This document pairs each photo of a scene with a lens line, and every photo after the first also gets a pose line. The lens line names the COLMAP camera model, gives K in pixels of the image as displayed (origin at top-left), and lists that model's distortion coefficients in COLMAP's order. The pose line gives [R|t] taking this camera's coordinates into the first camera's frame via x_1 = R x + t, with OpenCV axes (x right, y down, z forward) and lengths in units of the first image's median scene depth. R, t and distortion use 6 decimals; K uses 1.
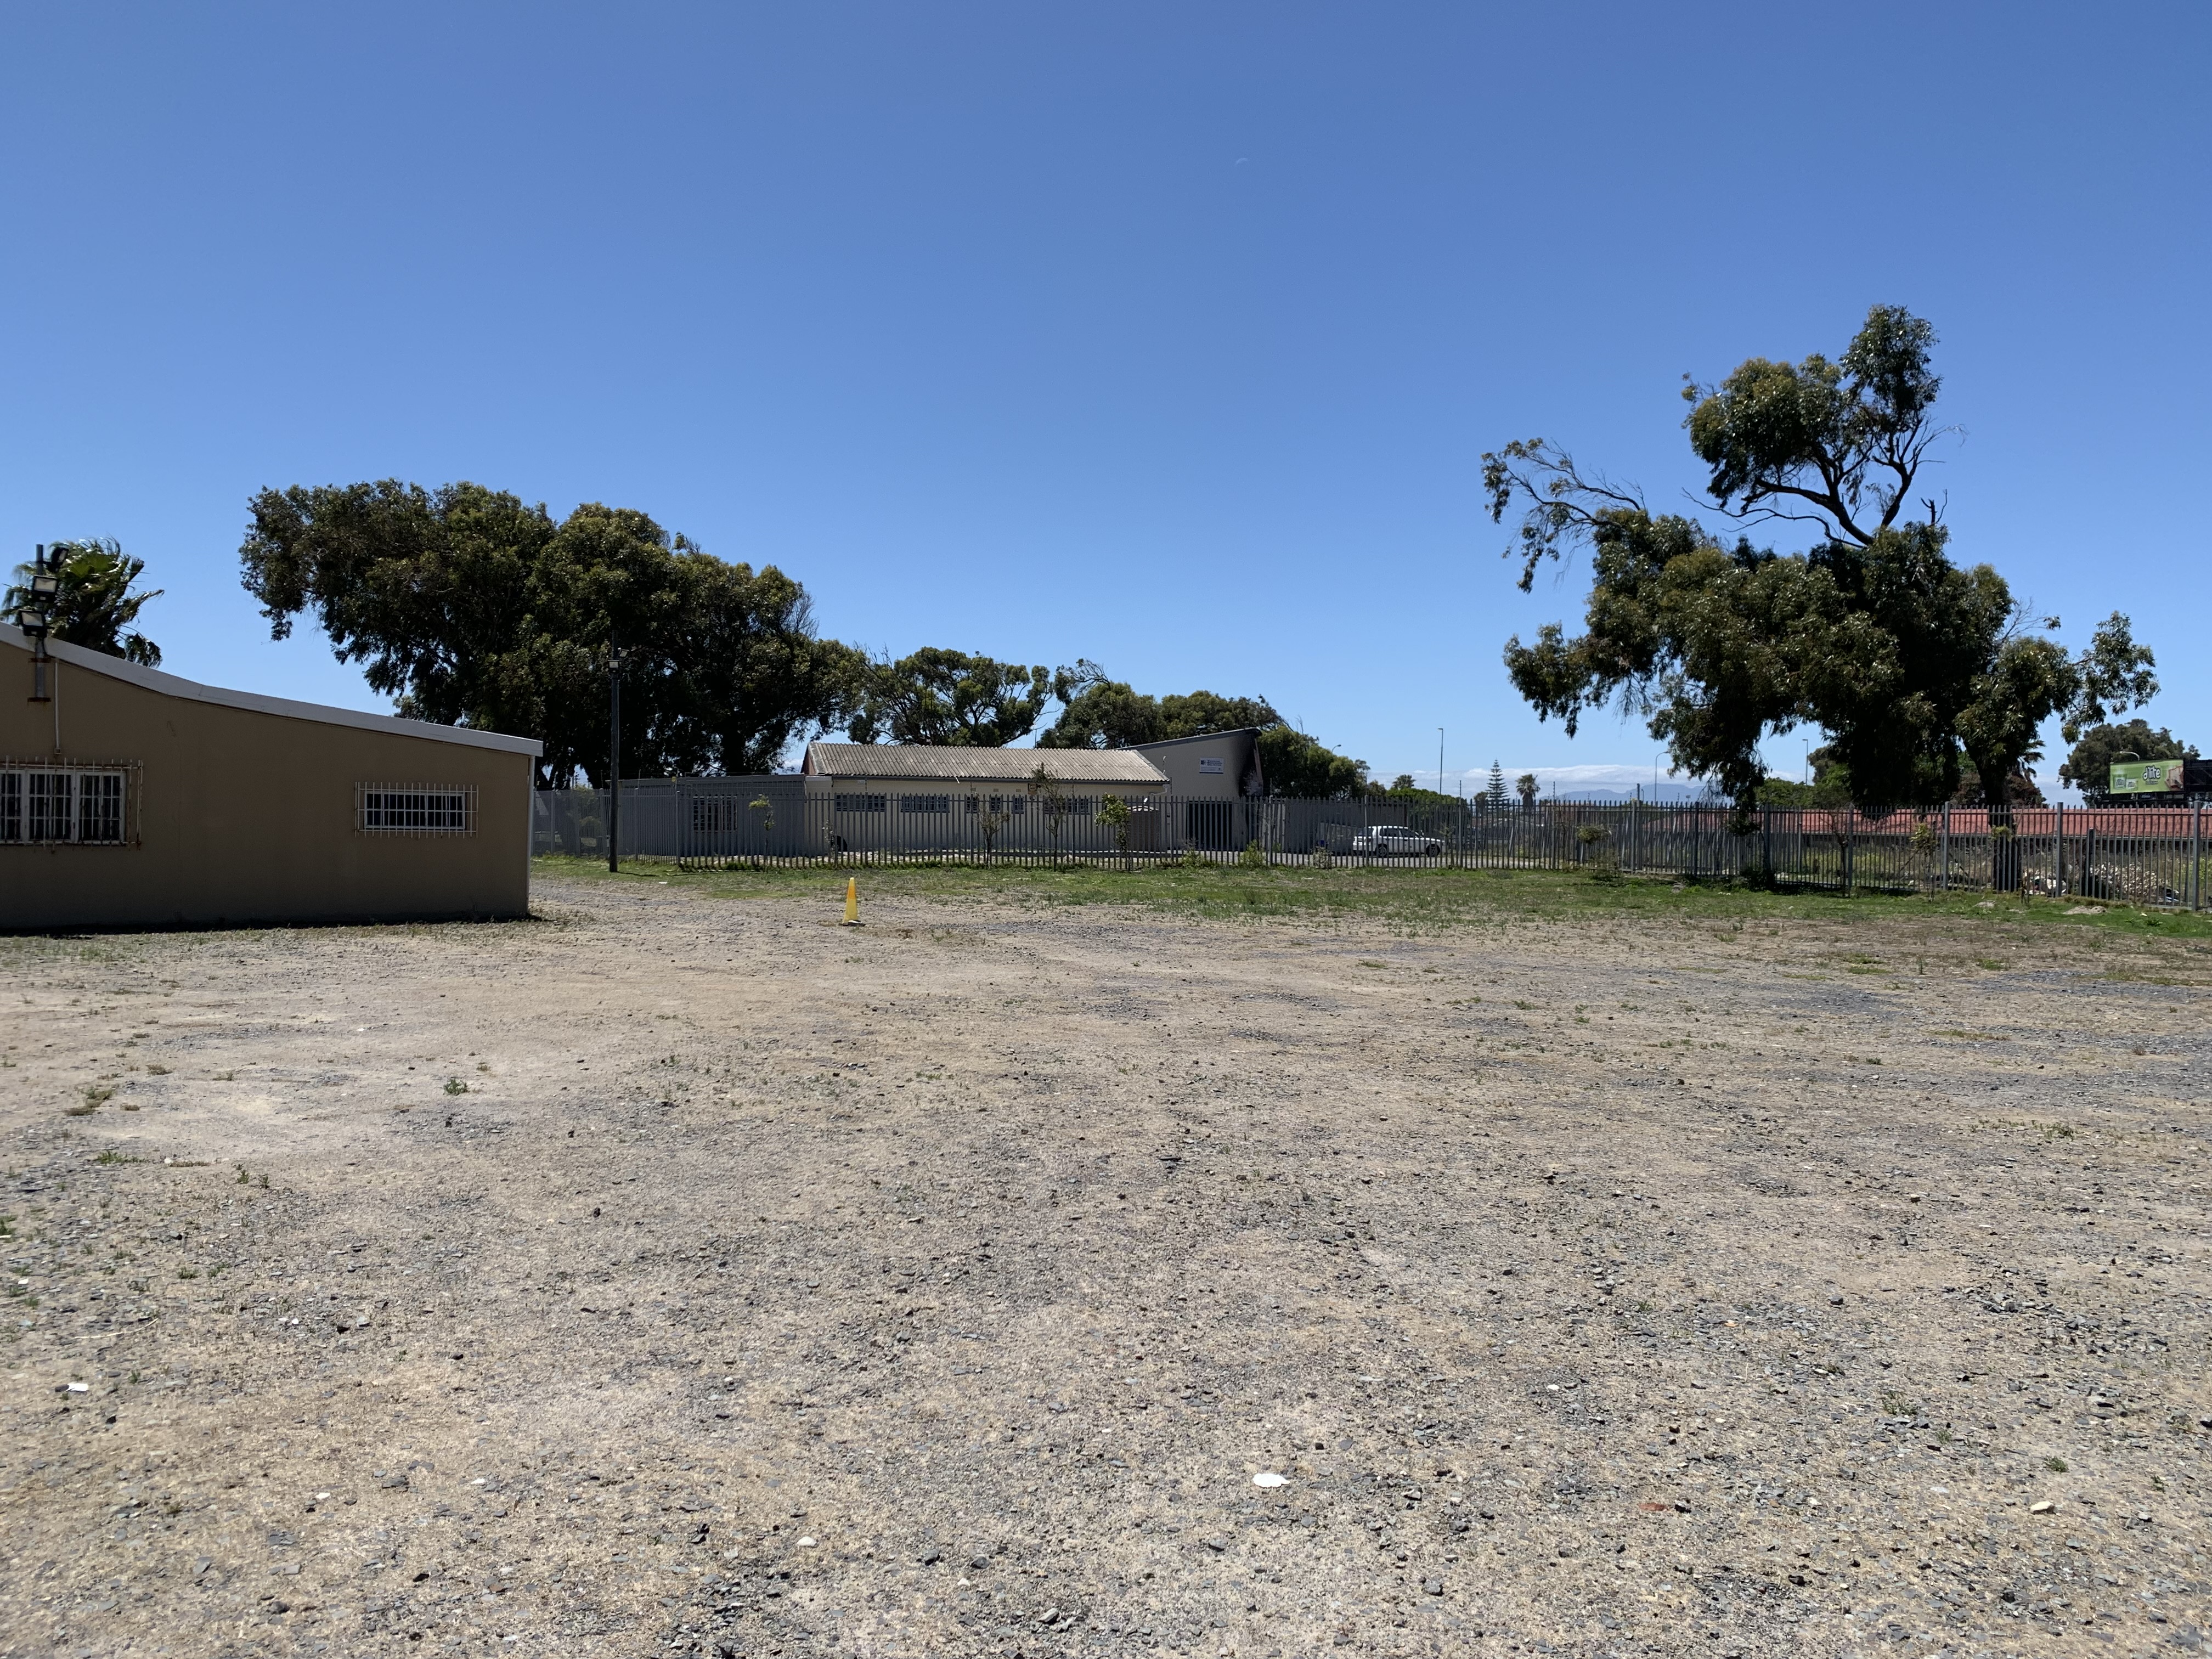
lens RADIAL K [[1645.5, 0, 1106.0], [0, 1645.5, 829.5], [0, 0, 1]] dist [-0.005214, -0.009045]
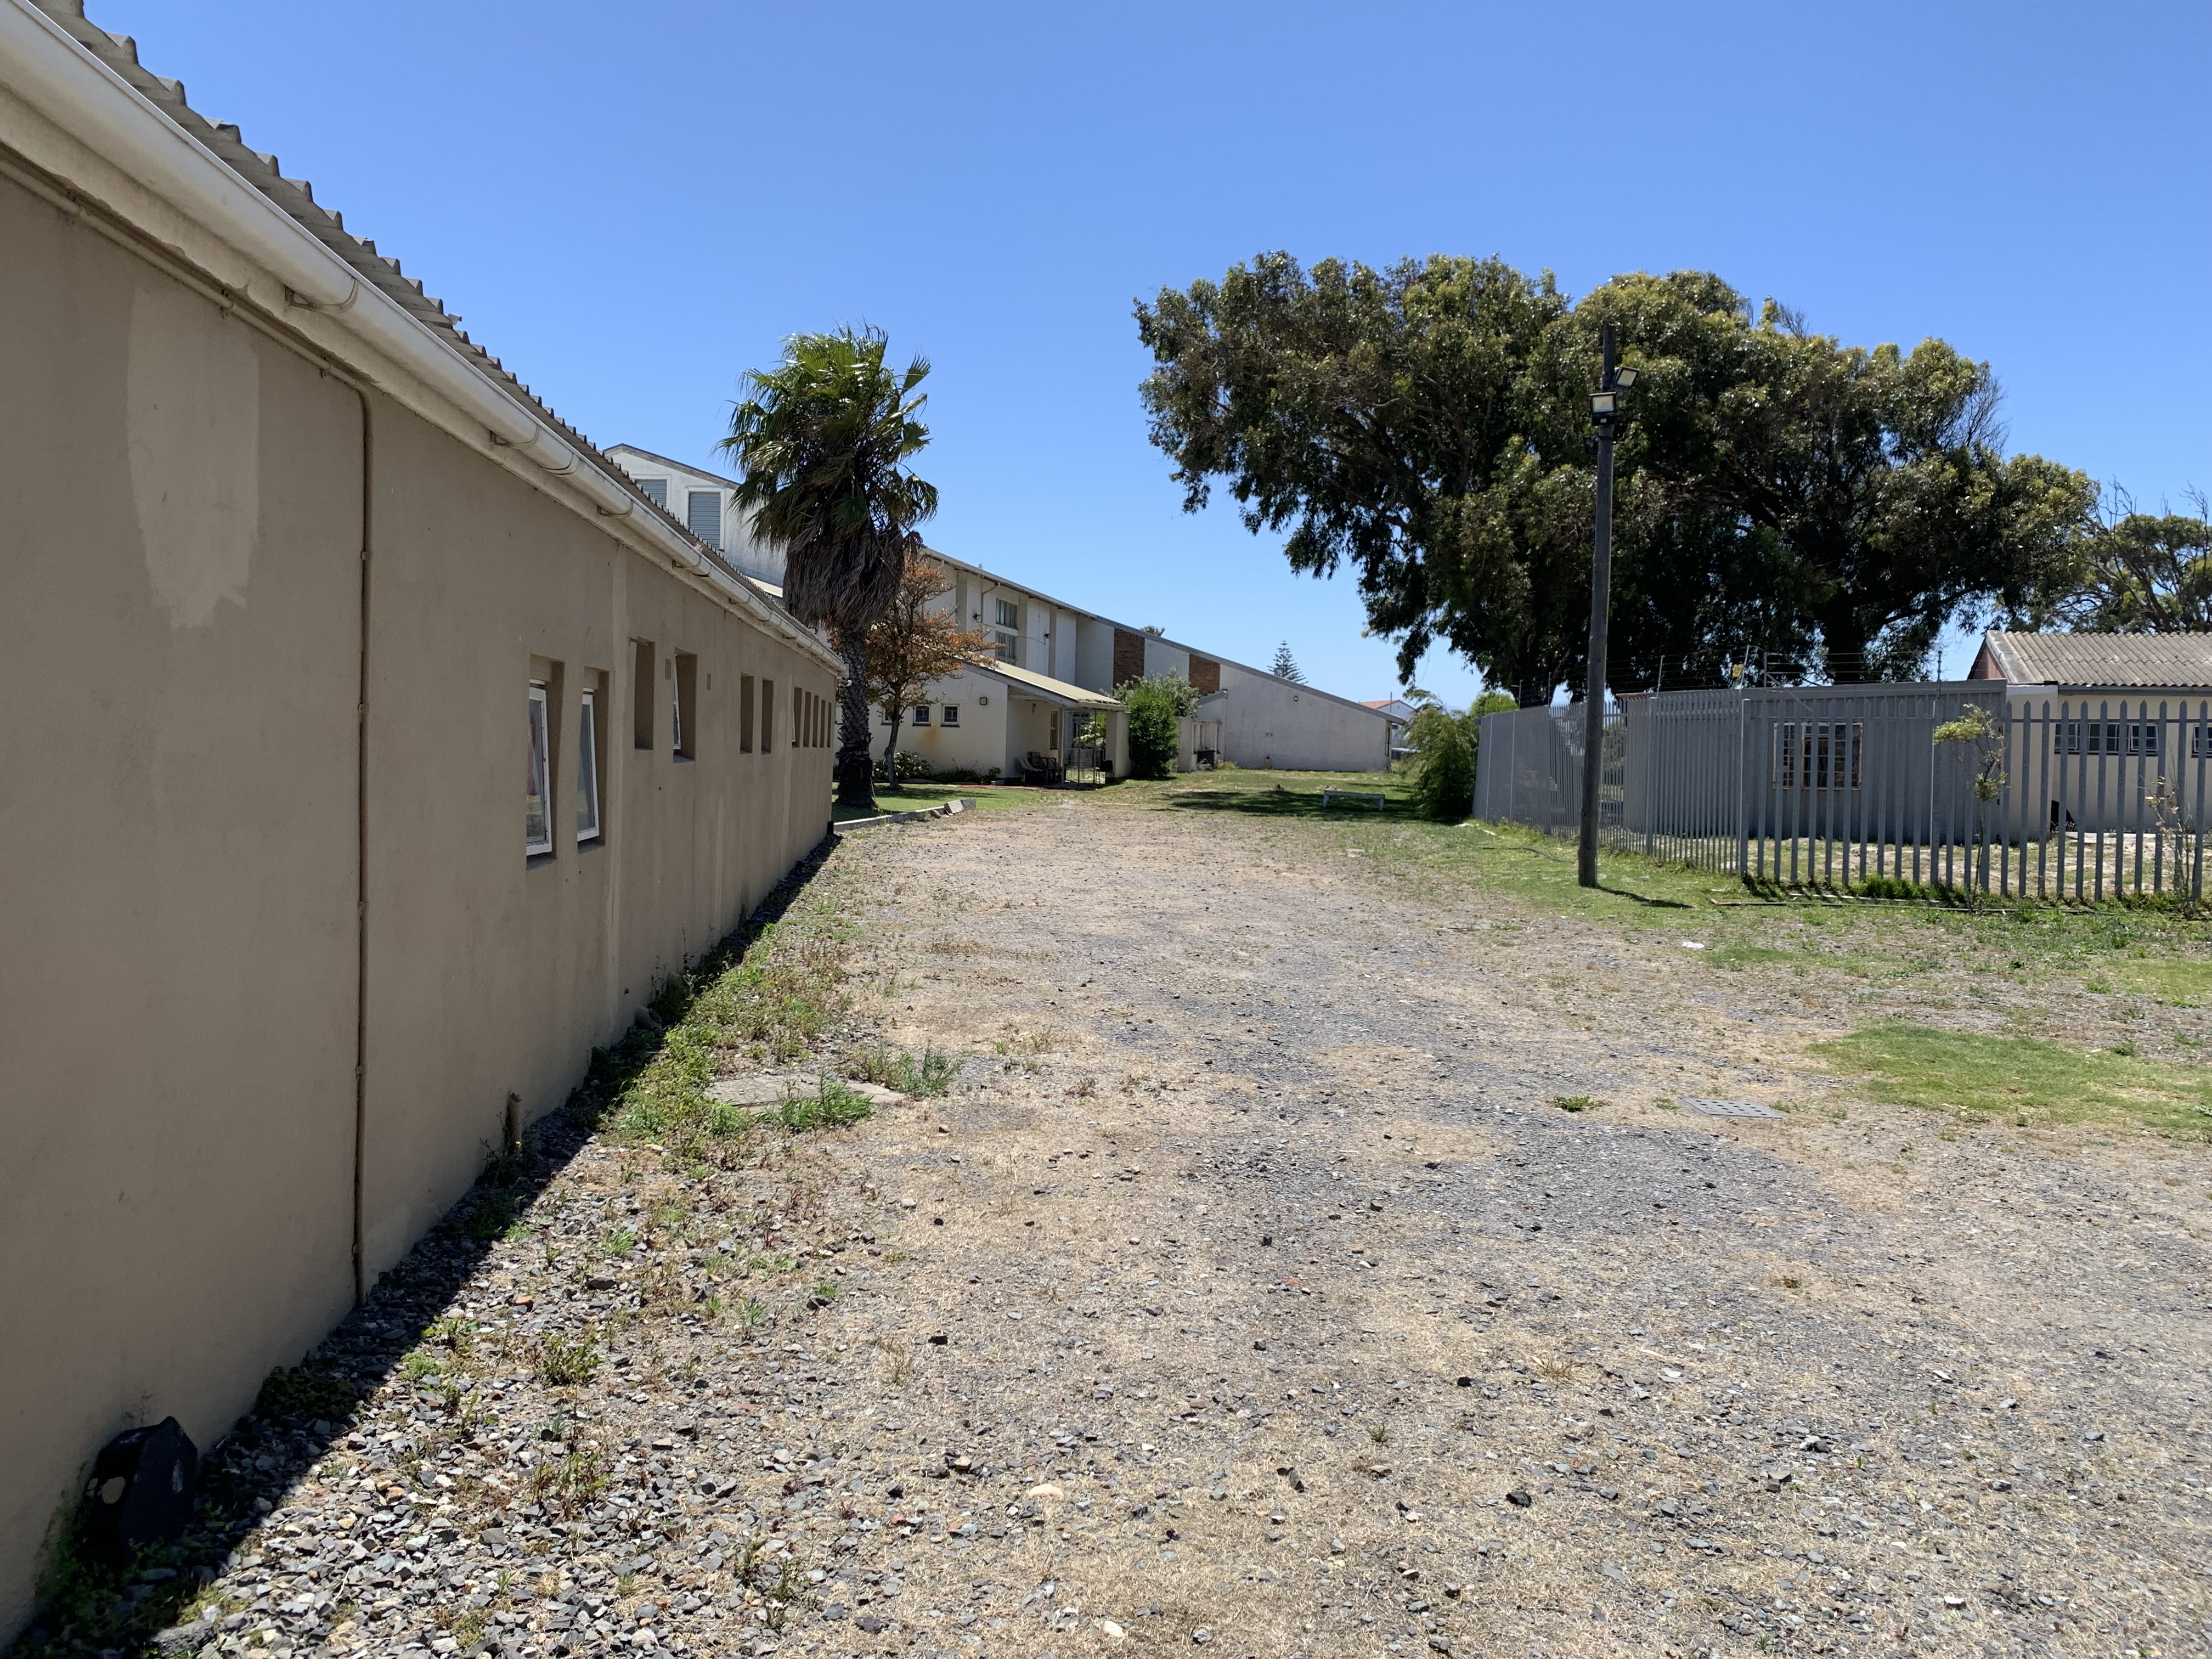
lens RADIAL K [[1676.6, 0, 1106.1], [0, 1676.6, 877.4], [0, 0, 1]] dist [0.002282, -0.000057]
pose [[0.813232, 0.051035, -0.579697, -0.413715], [-0.013570, 0.997539, 0.068783, -0.016976], [0.581781, -0.048070, 0.811924, 1.608692]]
